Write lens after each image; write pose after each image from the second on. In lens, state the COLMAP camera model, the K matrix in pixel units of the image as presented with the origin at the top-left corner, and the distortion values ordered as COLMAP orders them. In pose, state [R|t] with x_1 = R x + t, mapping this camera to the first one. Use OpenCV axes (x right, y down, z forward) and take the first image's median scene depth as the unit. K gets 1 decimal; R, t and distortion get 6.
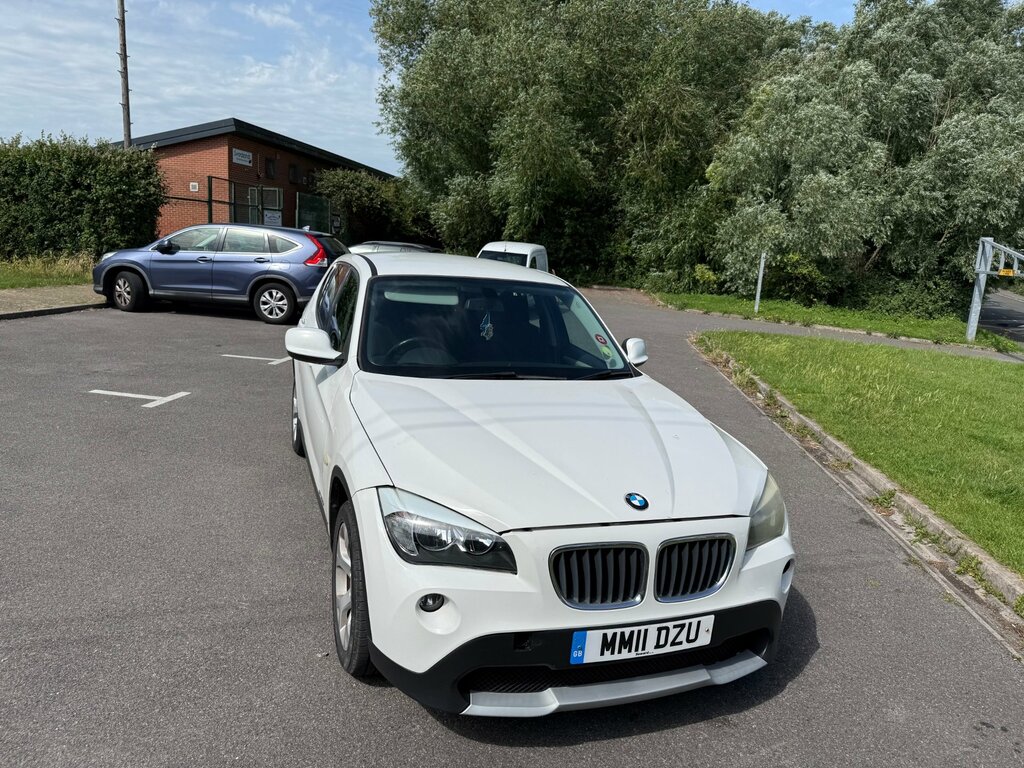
lens RADIAL K [[728.1, 0, 517.3], [0, 728.1, 387.6], [0, 0, 1]] dist [-0.024835, 0.003883]
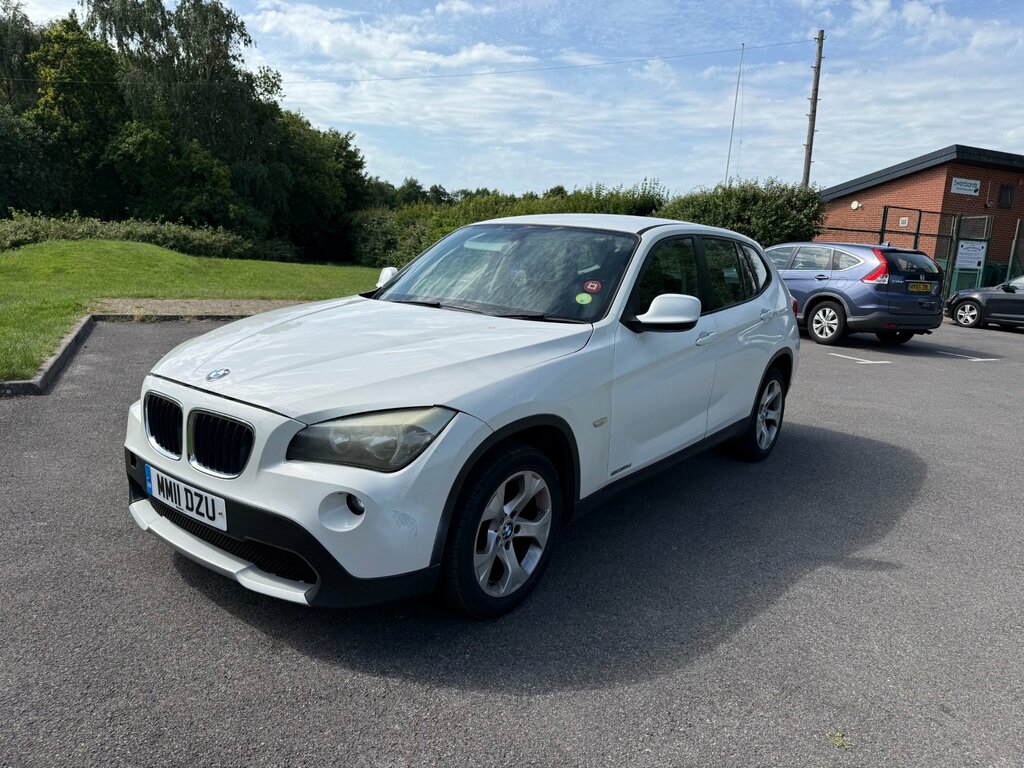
lens RADIAL K [[720.1, 0, 516.1], [0, 720.1, 389.4], [0, 0, 1]] dist [0.020511, -0.031164]
pose [[0.528957, 0.119987, -0.840124, 0.249458], [-0.175752, 0.983981, 0.029877, 0.013524], [0.830251, 0.131850, 0.541571, 0.152595]]
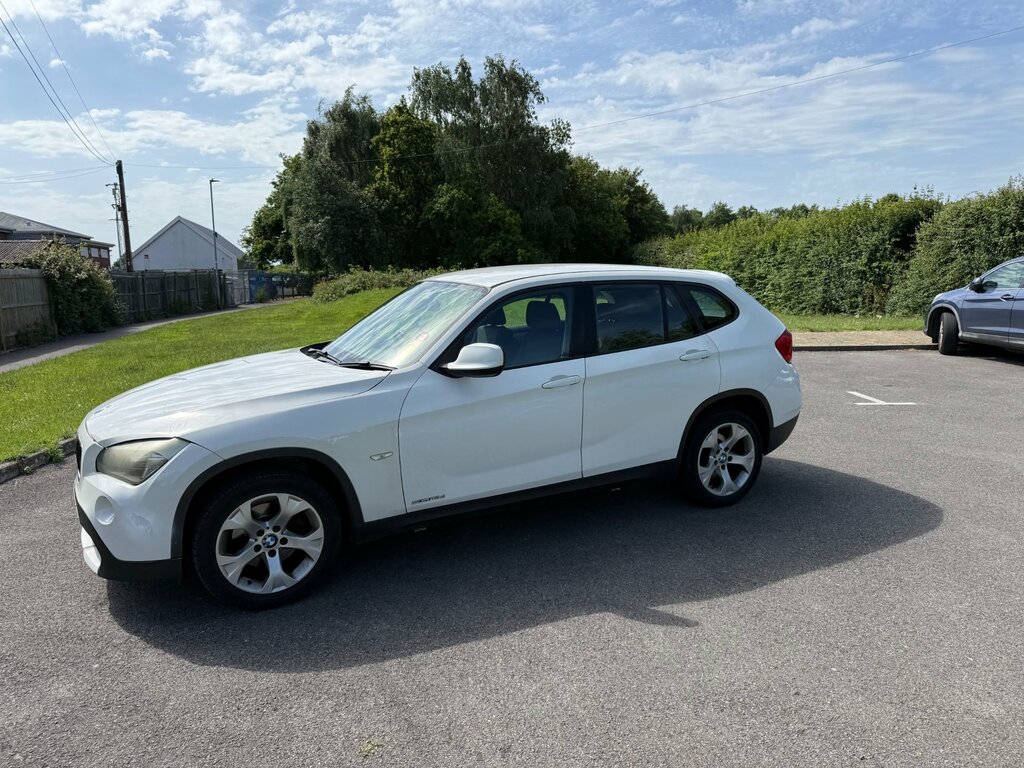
lens RADIAL K [[720.1, 0, 513.2], [0, 720.1, 384.4], [0, 0, 1]] dist [0.020511, -0.031164]
pose [[0.126217, 0.084050, -0.988435, 0.342024], [-0.171108, 0.983314, 0.061765, -0.026371], [0.977134, 0.161333, 0.138493, 0.311999]]
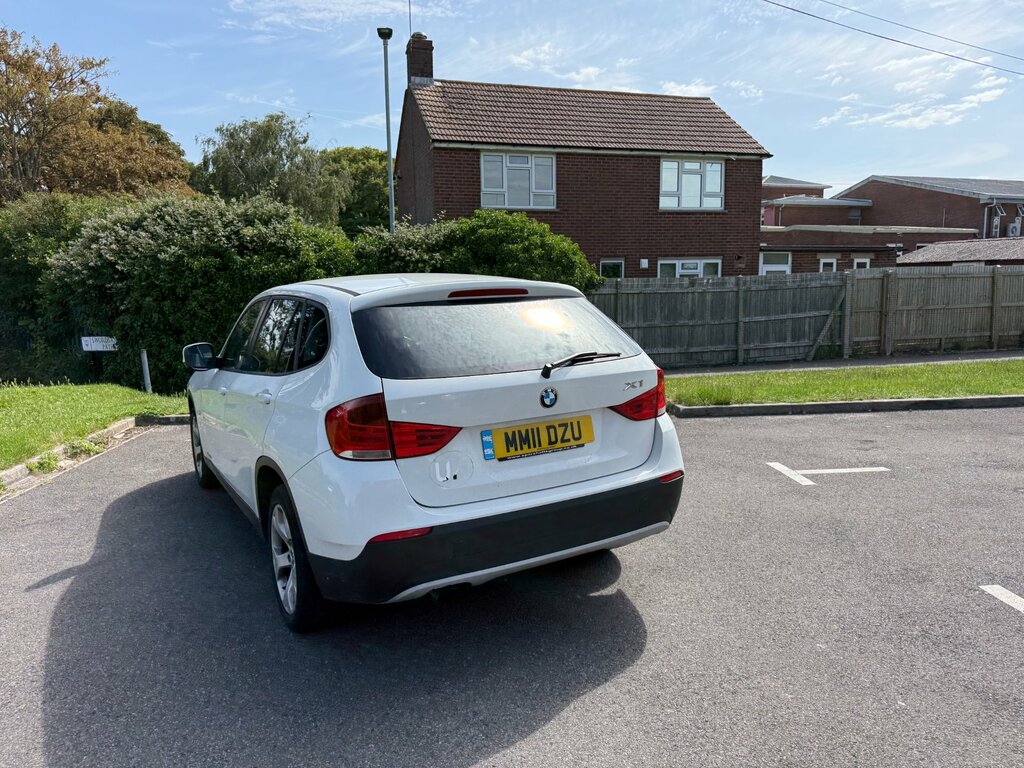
lens RADIAL K [[720.1, 0, 511.1], [0, 720.1, 385.2], [0, 0, 1]] dist [0.020511, -0.031164]
pose [[-0.984610, -0.025864, -0.172844, -0.033157], [-0.079620, 0.946779, 0.311881, -0.127474], [0.155578, 0.320843, -0.934267, 0.702507]]
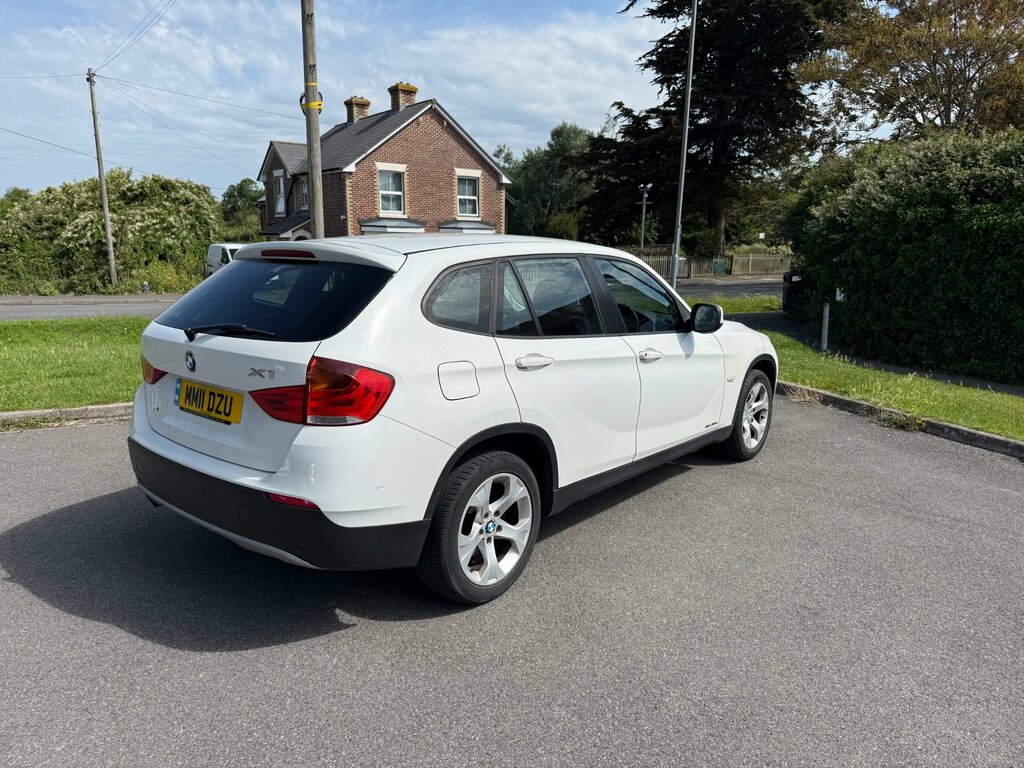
lens RADIAL K [[720.1, 0, 512.5], [0, 720.1, 392.3], [0, 0, 1]] dist [0.020511, -0.031164]
pose [[-0.481171, -0.254799, 0.838780, -0.327117], [0.125846, 0.926839, 0.353741, -0.113864], [-0.867547, 0.275767, -0.413902, 0.504848]]
